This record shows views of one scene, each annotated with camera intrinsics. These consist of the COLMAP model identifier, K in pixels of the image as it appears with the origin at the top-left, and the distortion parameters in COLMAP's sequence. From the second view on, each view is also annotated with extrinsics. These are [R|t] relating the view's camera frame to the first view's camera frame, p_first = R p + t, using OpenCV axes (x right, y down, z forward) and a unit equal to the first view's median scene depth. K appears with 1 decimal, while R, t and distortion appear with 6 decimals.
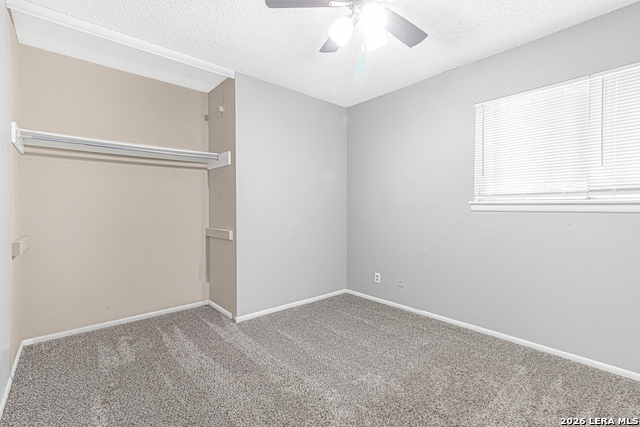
lens RADIAL K [[294.7, 0, 321.5], [0, 294.7, 207.3], [0, 0, 1]] dist [0.002460, 0.000235]
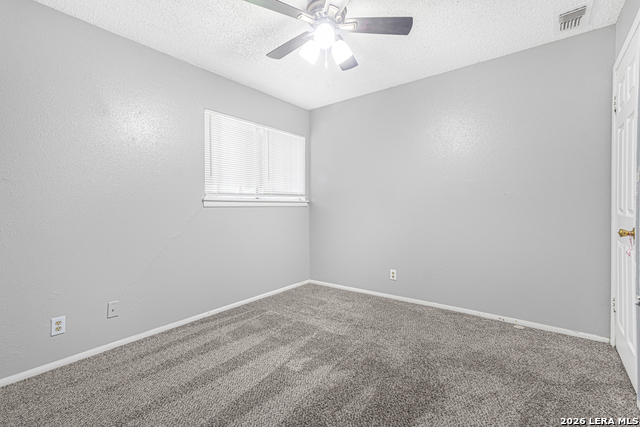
lens RADIAL K [[303.8, 0, 321.2], [0, 303.8, 207.7], [0, 0, 1]] dist [0.004002, 0.000214]
pose [[-0.213104, -0.004578, 0.977019, -0.797907], [0.007492, 0.999952, 0.006320, 0.013715], [-0.977001, 0.008666, -0.213060, 0.986299]]
